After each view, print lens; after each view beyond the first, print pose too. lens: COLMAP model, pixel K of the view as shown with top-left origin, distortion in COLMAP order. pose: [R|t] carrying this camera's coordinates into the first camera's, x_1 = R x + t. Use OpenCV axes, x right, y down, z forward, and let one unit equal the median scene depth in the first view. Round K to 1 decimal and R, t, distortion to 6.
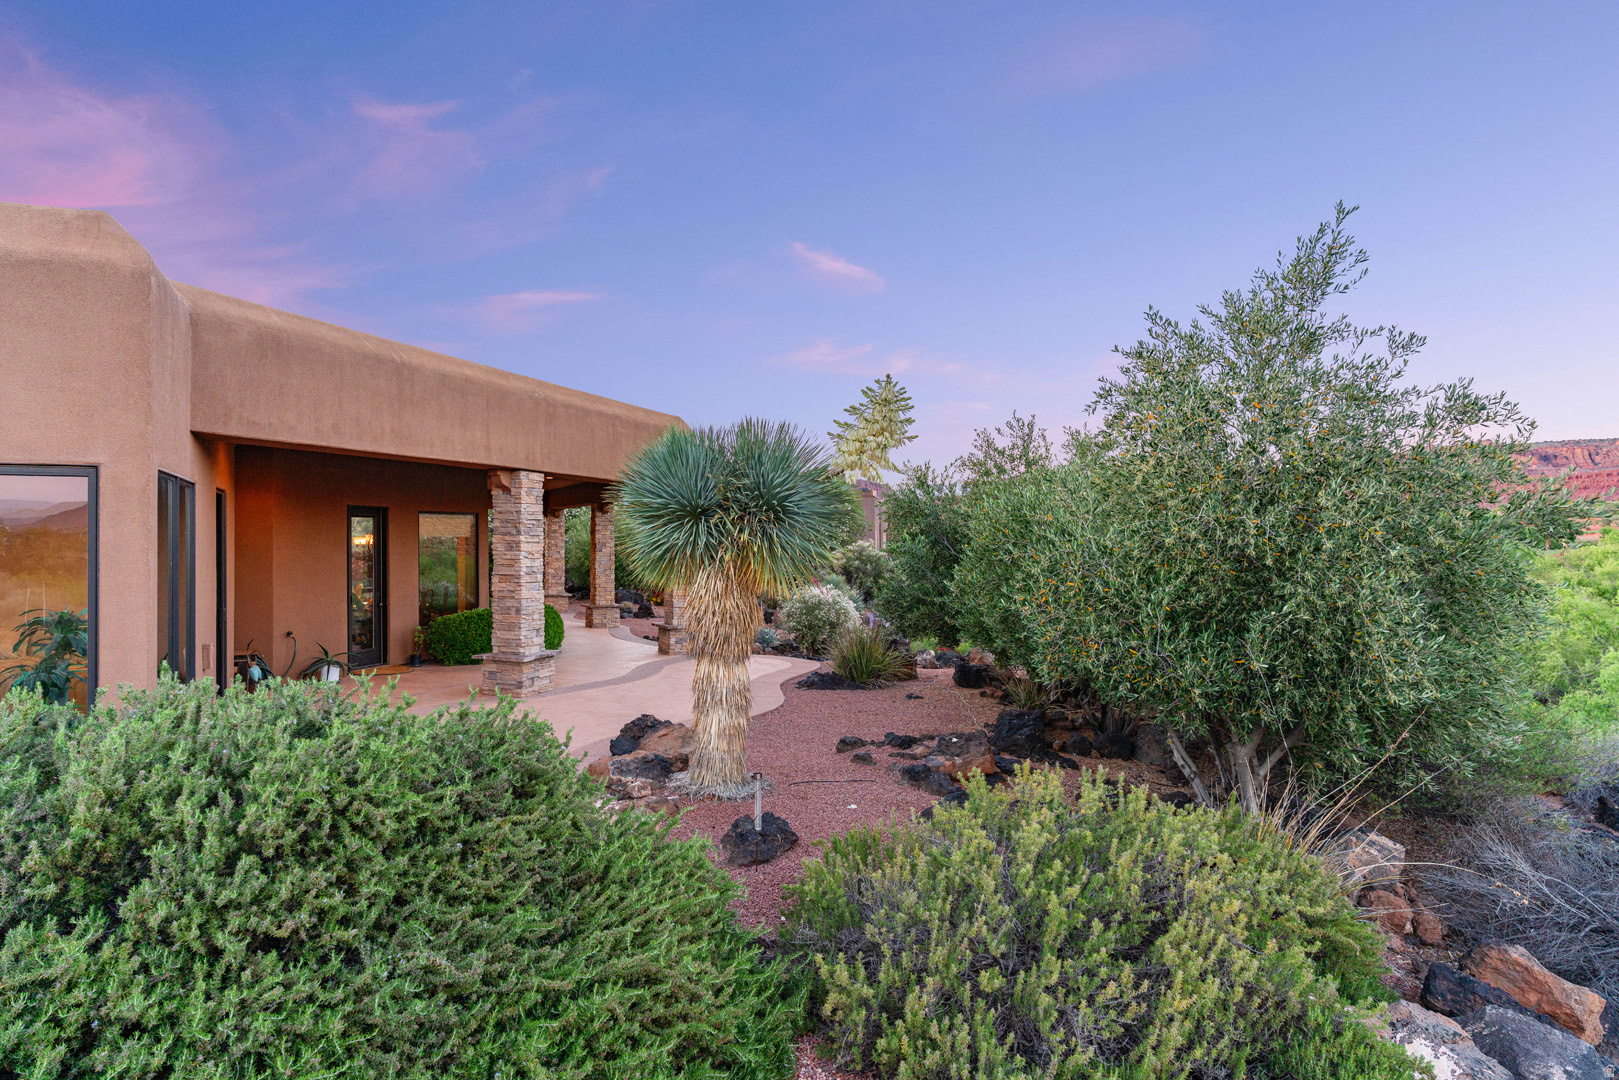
lens RADIAL K [[917.6, 0, 809.5], [0, 917.6, 540.0], [0, 0, 1]] dist [-0.000490, 0.000504]
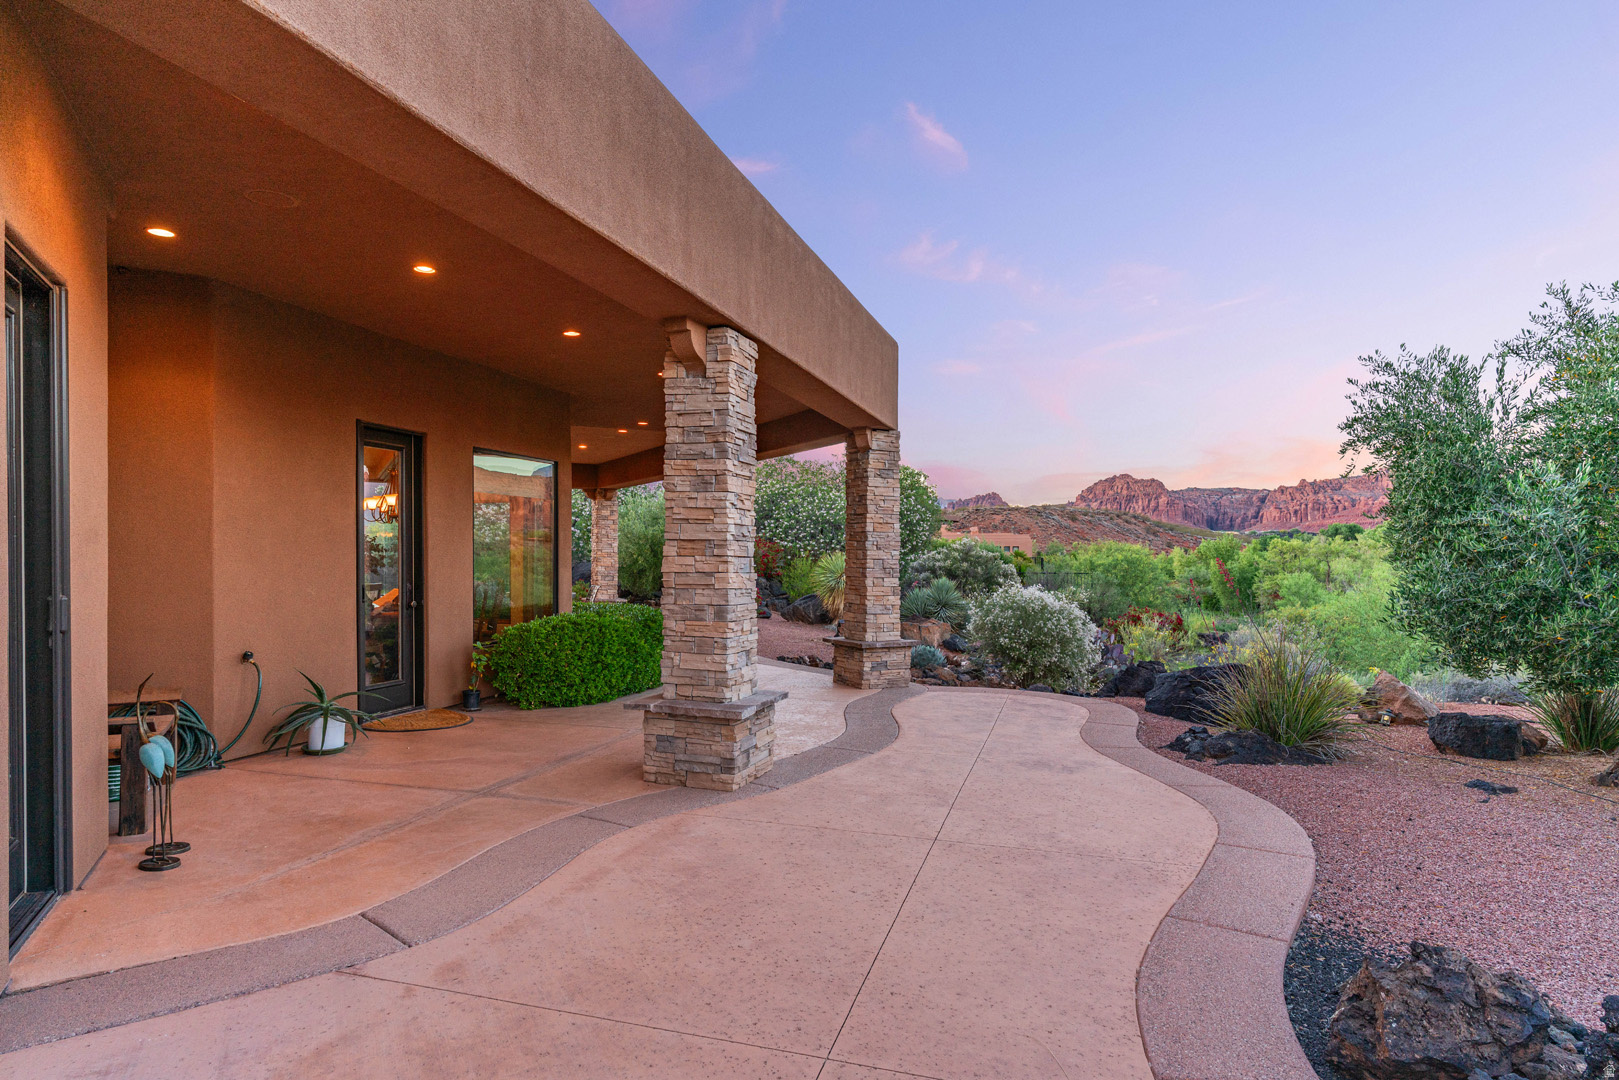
lens RADIAL K [[910.3, 0, 810.4], [0, 910.3, 572.6], [0, 0, 1]] dist [0.002169, 0.001016]
pose [[0.999545, 0.008023, 0.029068, -0.281454], [-0.008580, 0.999781, 0.019082, 0.045341], [-0.028908, -0.019323, 0.999395, 0.508079]]
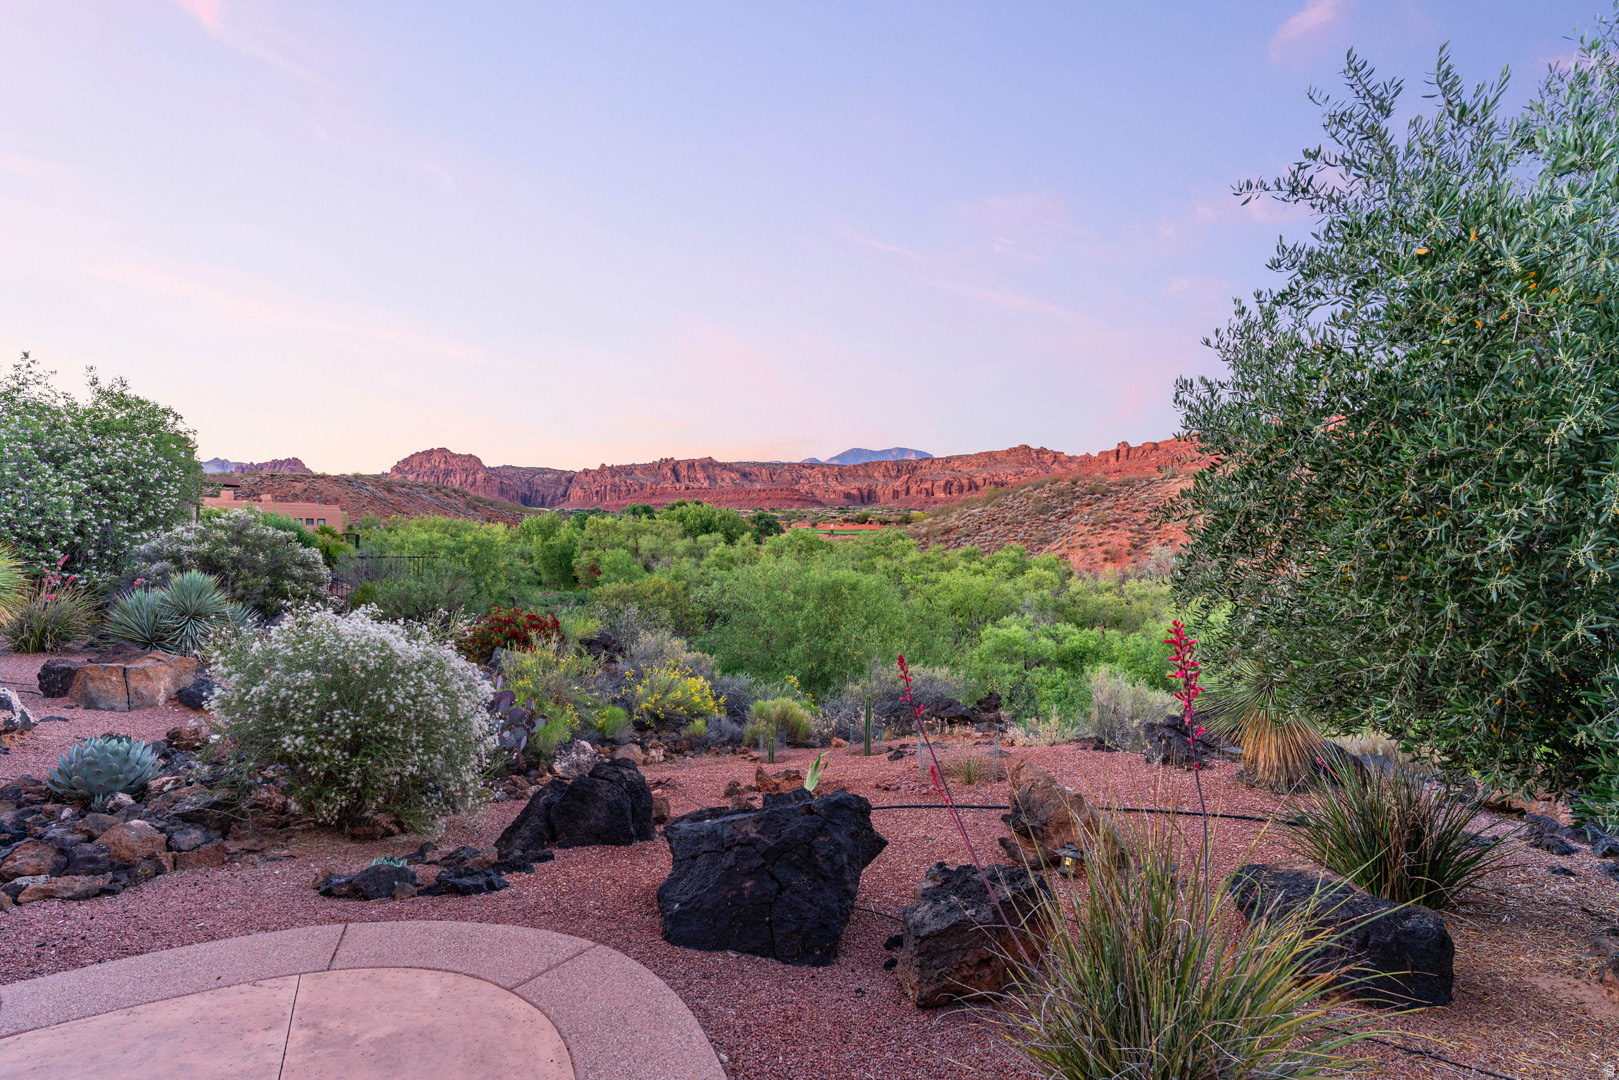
lens RADIAL K [[895.2, 0, 802.0], [0, 895.2, 532.4], [0, 0, 1]] dist [-0.003477, 0.002290]
pose [[0.735564, 0.018366, 0.677206, -0.149608], [-0.018683, 0.999802, -0.006822, 0.031651], [-0.677198, -0.007634, 0.735762, 1.027534]]
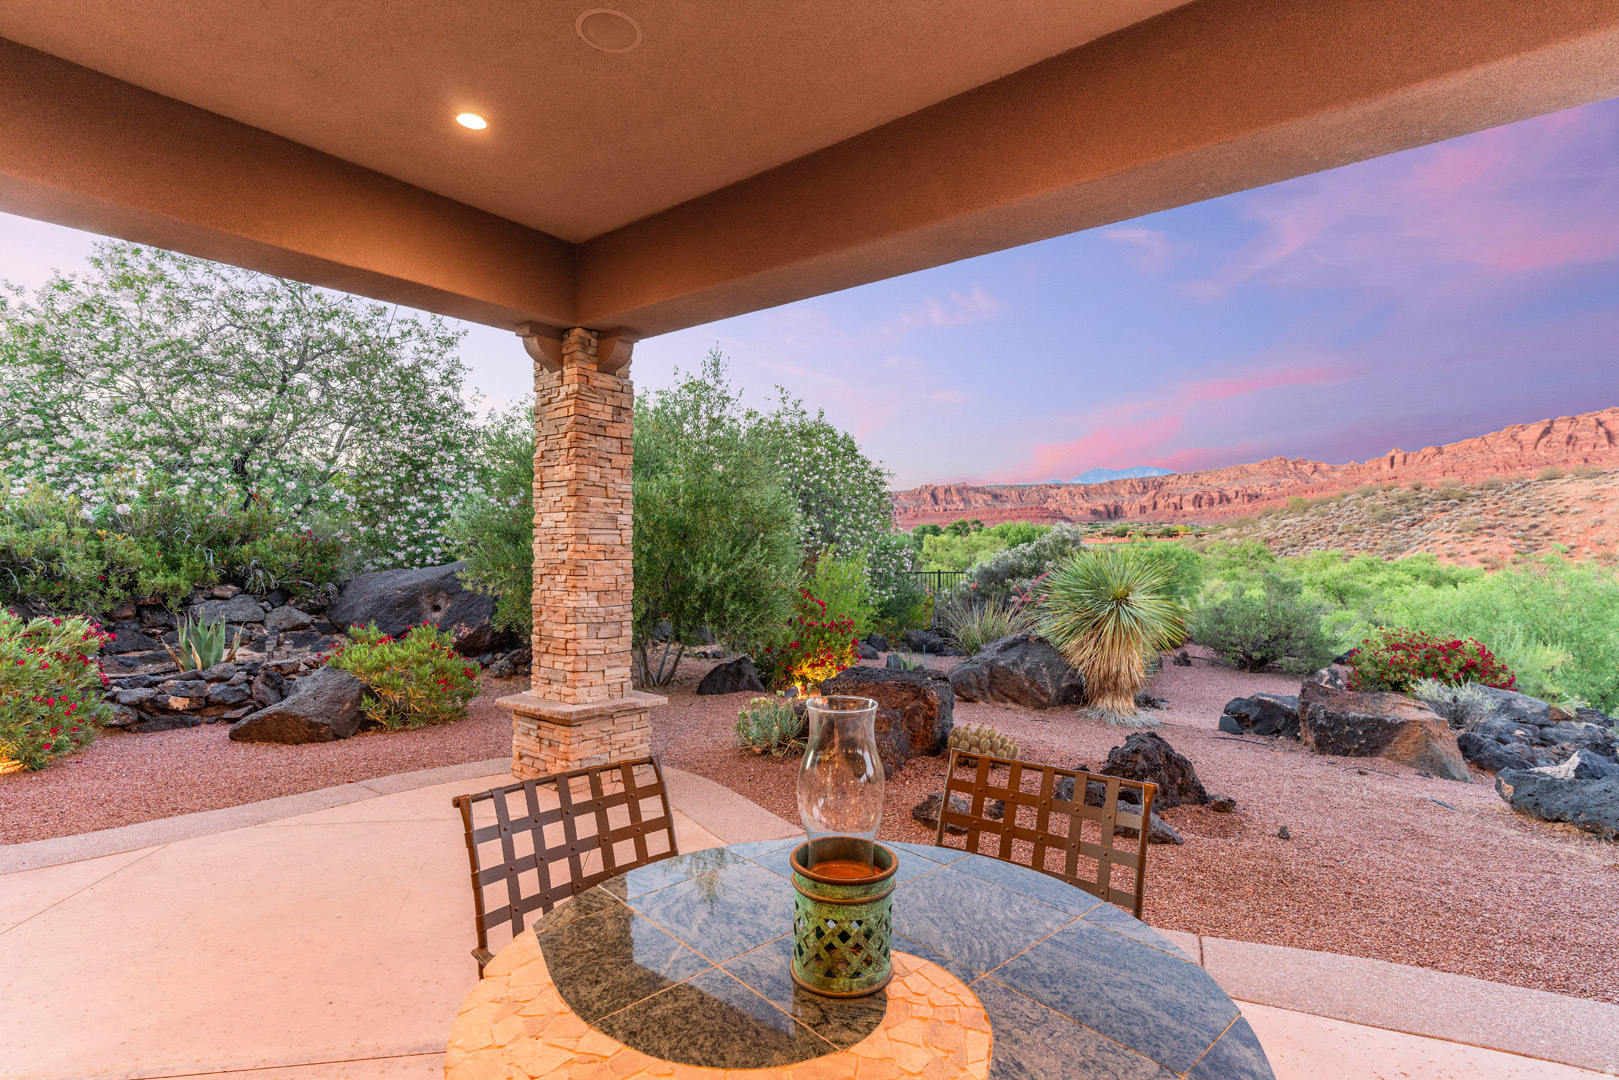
lens RADIAL K [[772.5, 0, 806.2], [0, 772.5, 528.2], [0, 0, 1]] dist [0.012462, -0.001633]
pose [[0.904005, 0.015722, 0.427232, -0.691849], [-0.003228, 0.999546, -0.029953, 0.047069], [-0.427509, 0.025698, 0.903646, 1.770885]]
